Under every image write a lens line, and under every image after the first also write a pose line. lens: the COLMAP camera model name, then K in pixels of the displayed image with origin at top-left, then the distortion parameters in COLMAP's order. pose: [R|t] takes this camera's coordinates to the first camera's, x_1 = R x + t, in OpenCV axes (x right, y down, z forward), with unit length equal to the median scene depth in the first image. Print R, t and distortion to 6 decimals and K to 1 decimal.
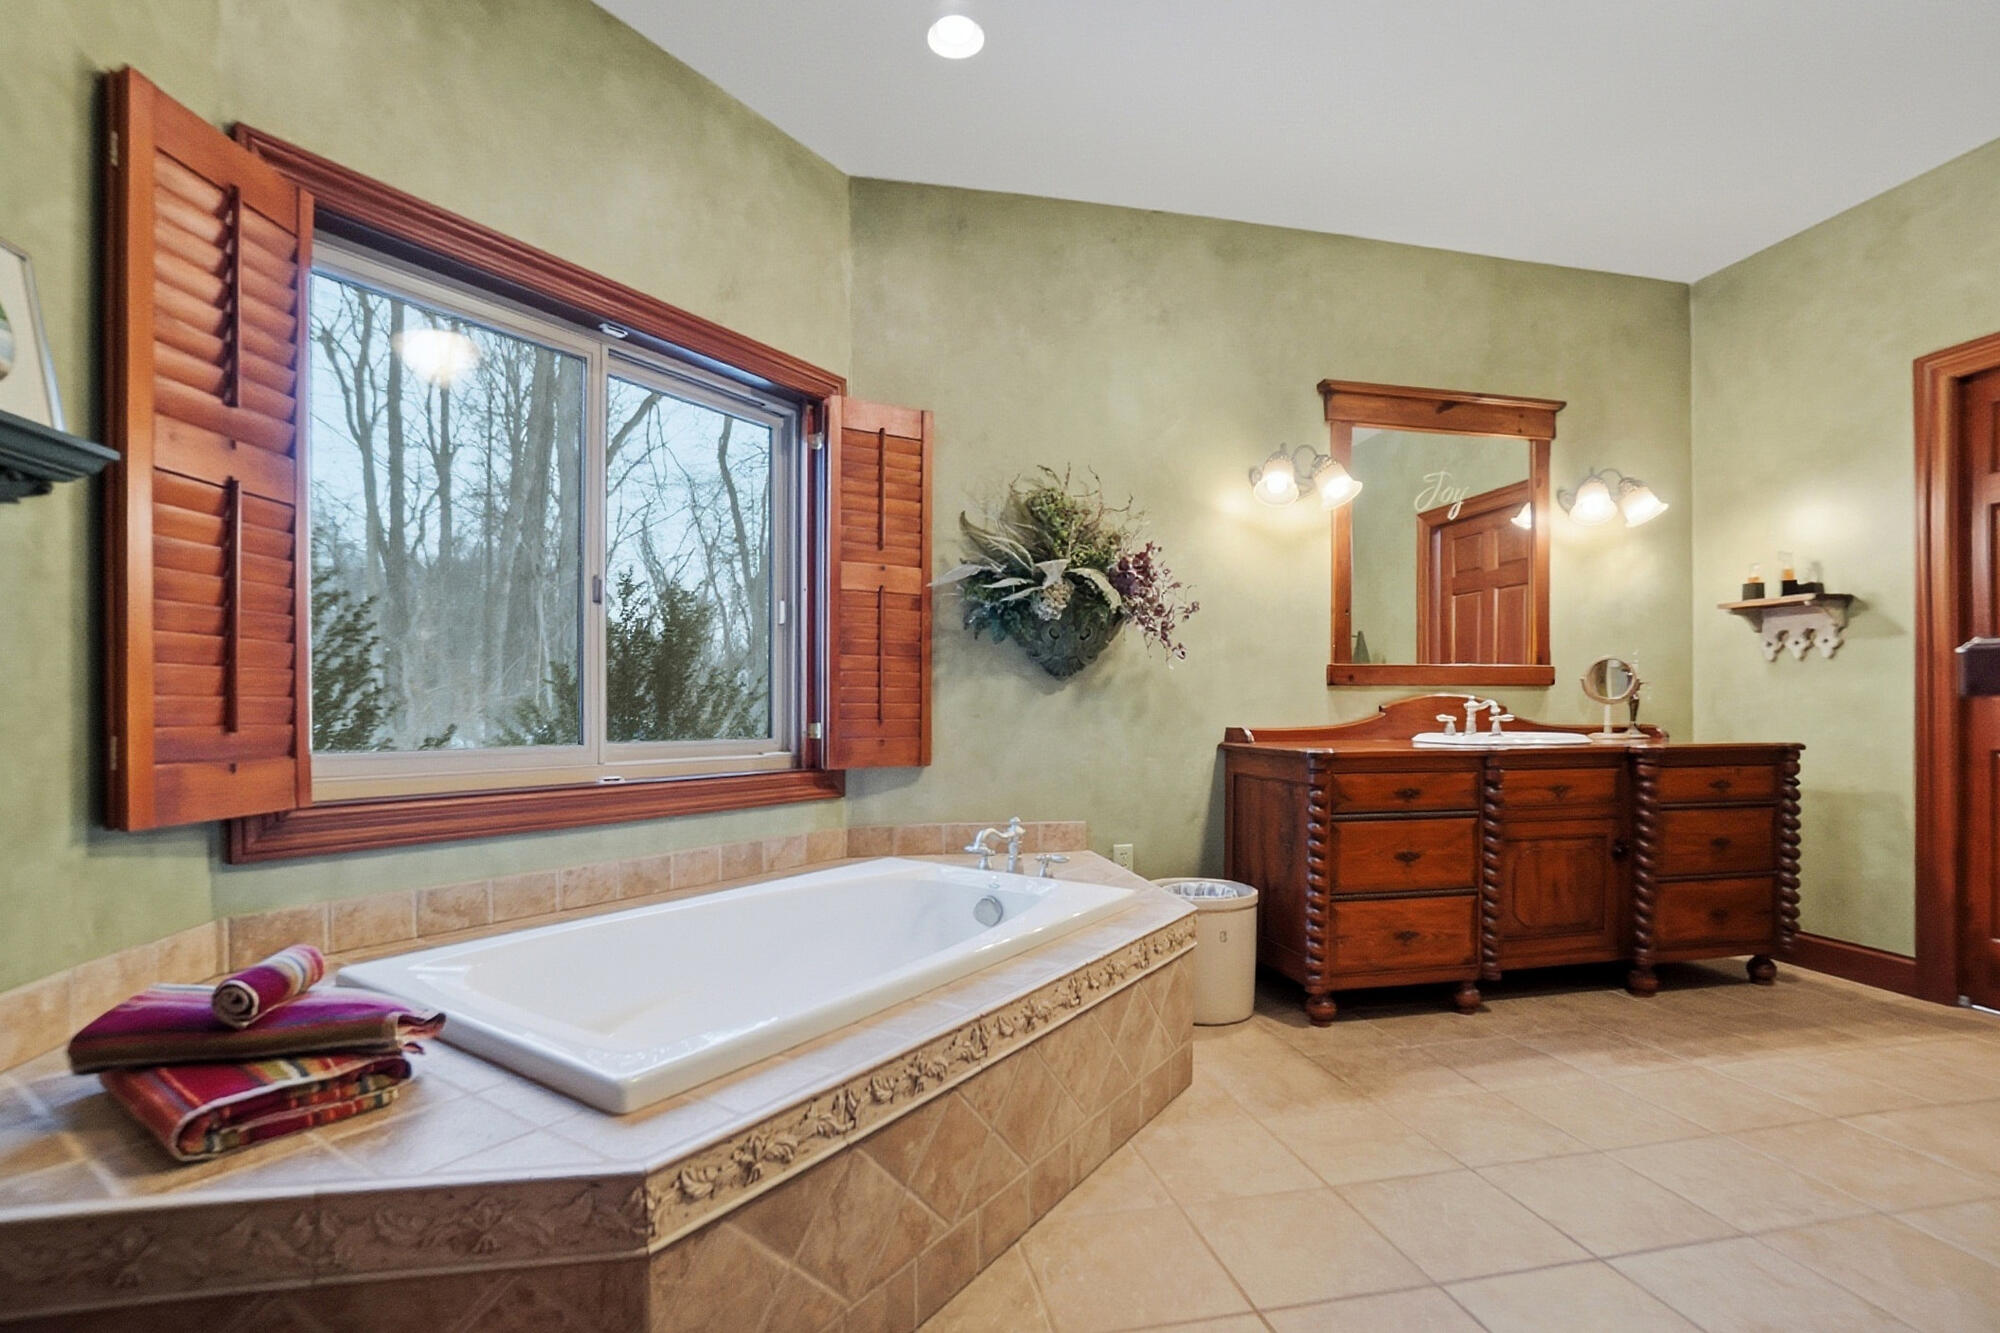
lens RADIAL K [[914.2, 0, 1010.5], [0, 914.2, 711.4], [0, 0, 1]] dist [-0.047339, 0.014754]
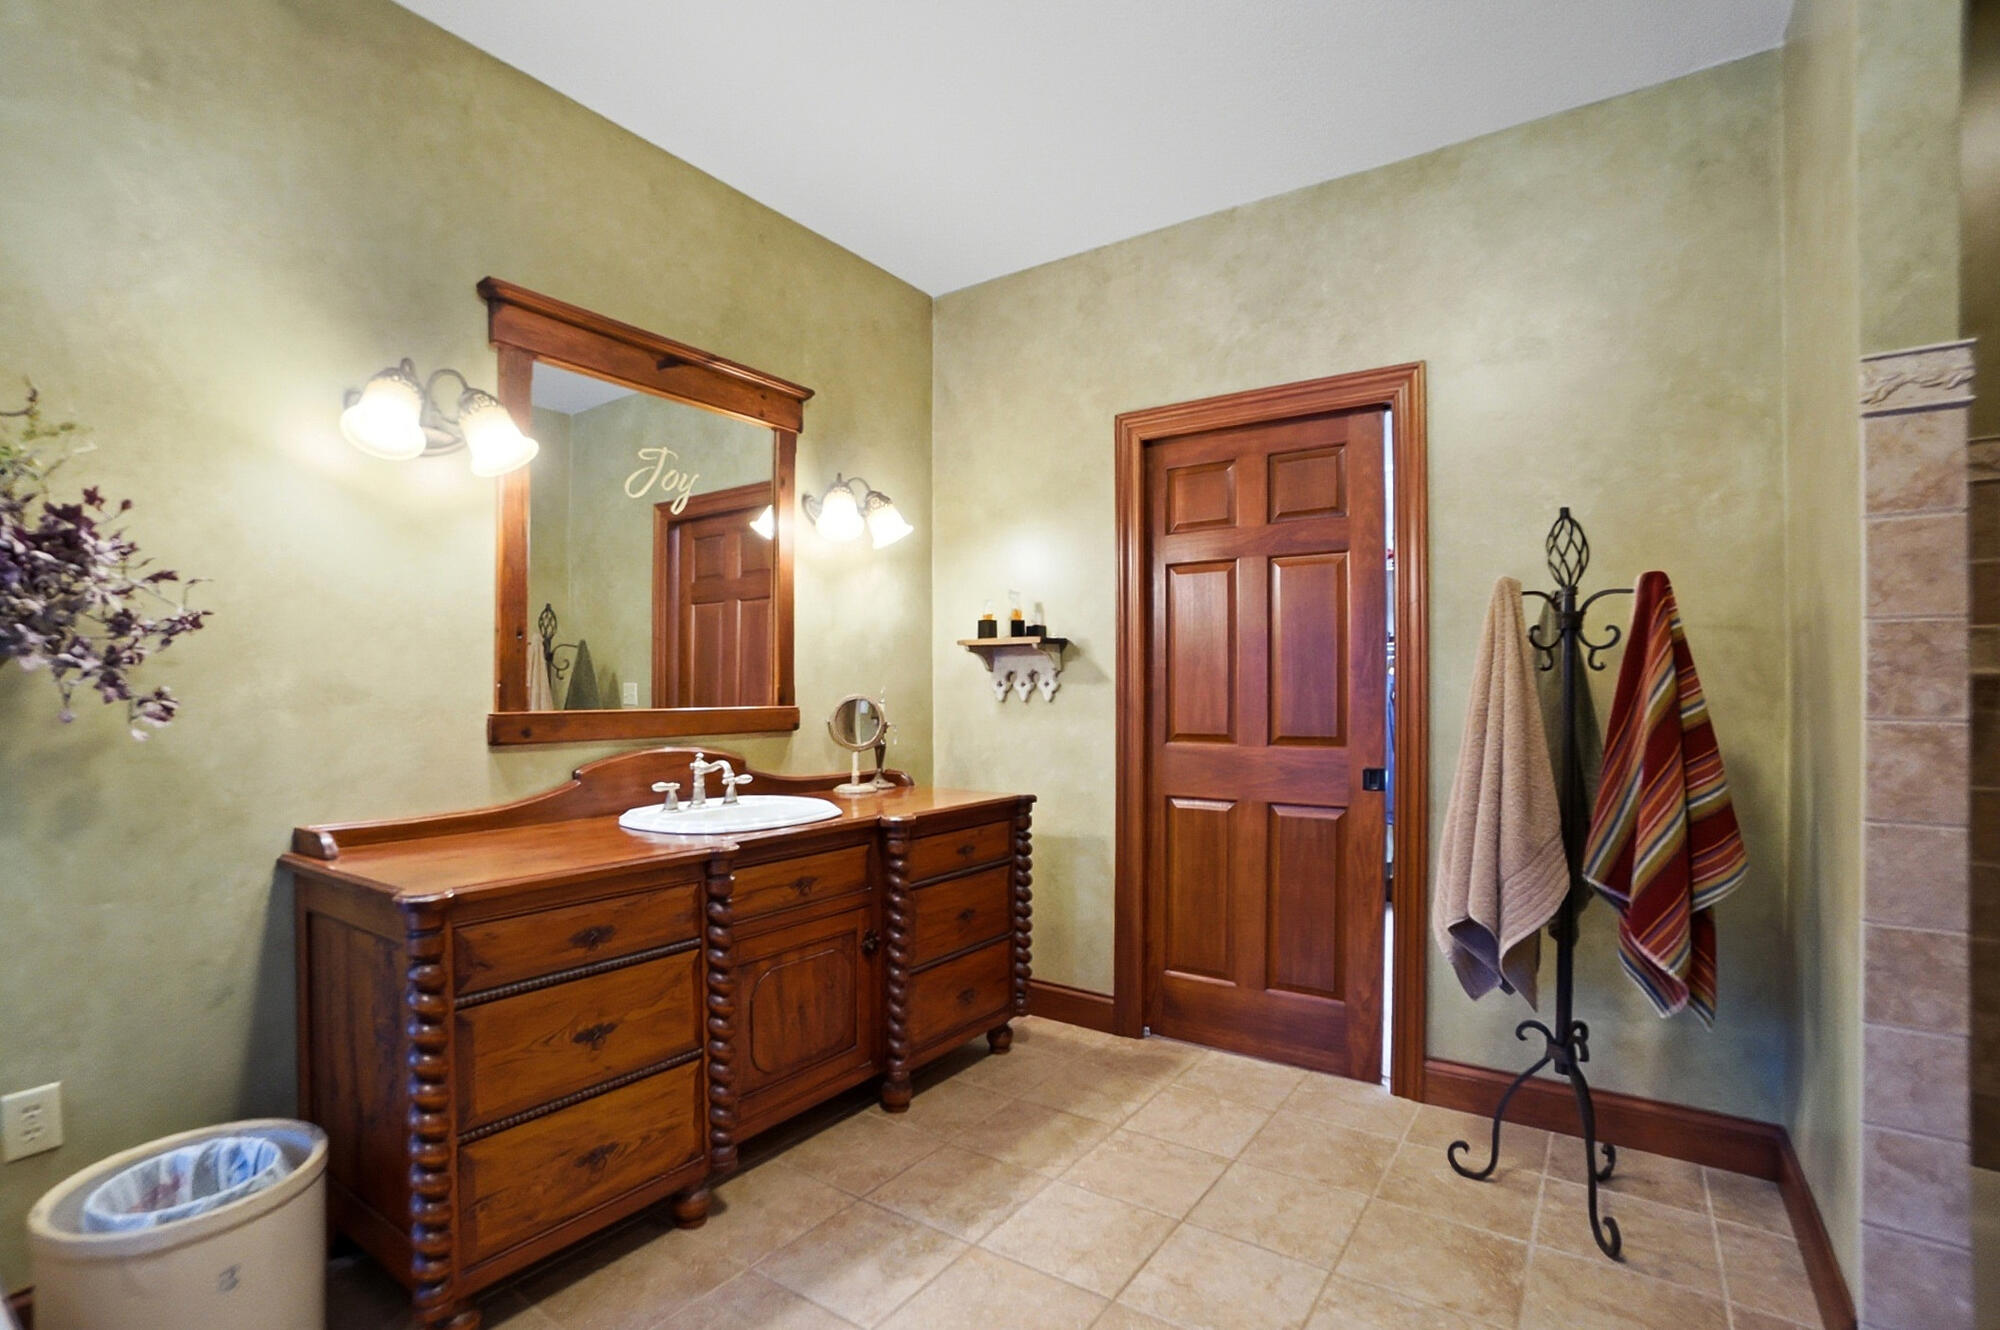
lens RADIAL K [[914.2, 0, 992.8], [0, 914.2, 688.3], [0, 0, 1]] dist [-0.047339, 0.014754]
pose [[0.731523, 0.001181, 0.681816, 0.185525], [0.003505, 0.999979, -0.005493, -0.070379], [-0.681808, 0.006408, 0.731503, 0.301280]]
